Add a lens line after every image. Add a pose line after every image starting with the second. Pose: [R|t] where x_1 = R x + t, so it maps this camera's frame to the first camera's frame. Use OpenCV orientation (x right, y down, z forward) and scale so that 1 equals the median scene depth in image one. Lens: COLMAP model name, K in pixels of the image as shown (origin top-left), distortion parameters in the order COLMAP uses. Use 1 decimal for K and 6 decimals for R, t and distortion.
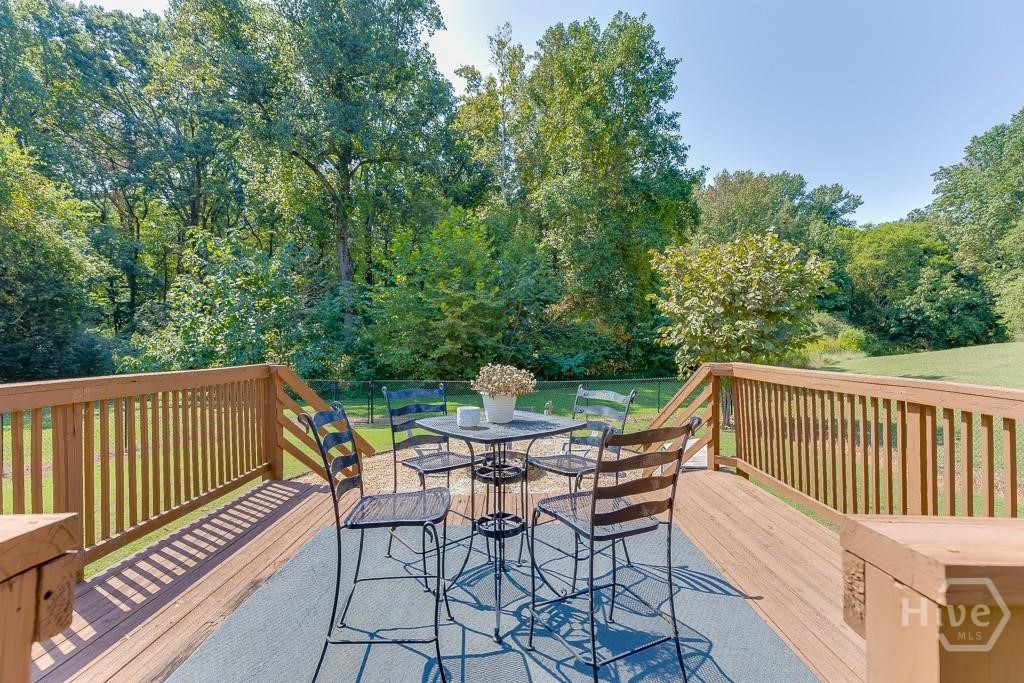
lens RADIAL K [[459.6, 0, 512.2], [0, 459.6, 342.4], [0, 0, 1]] dist [0.001130, -0.000002]
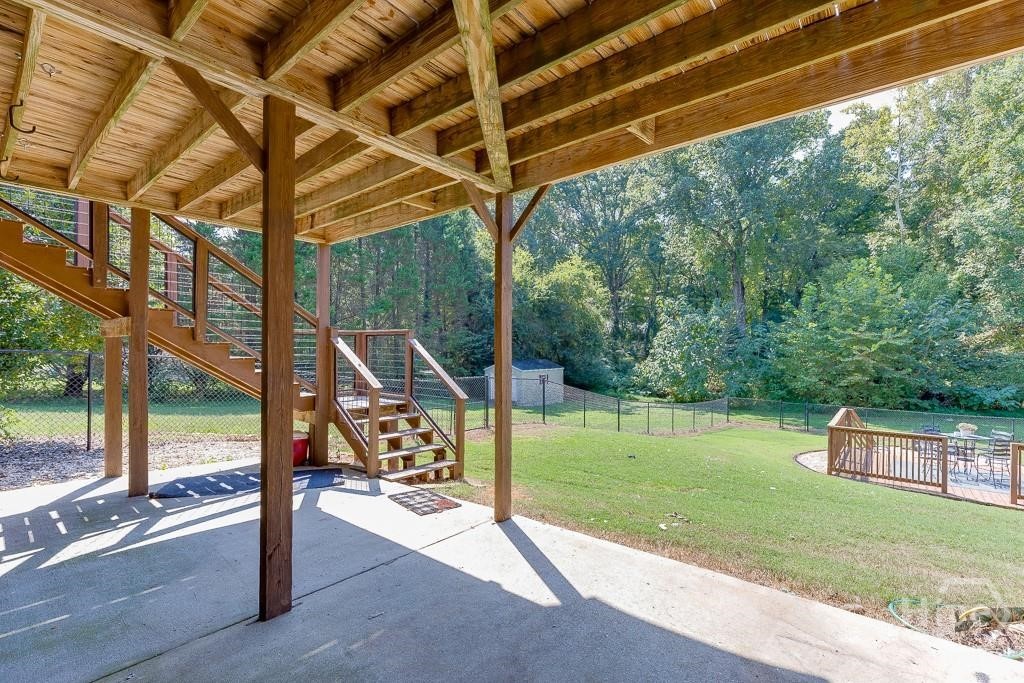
lens RADIAL K [[459.6, 0, 512.2], [0, 459.6, 343.9], [0, 0, 1]] dist [0.001130, -0.000002]
pose [[0.770938, -0.002173, -0.636906, -0.045079], [-0.002137, 0.999980, -0.005998, -0.054808], [0.636906, 0.005985, 0.770918, -0.425080]]
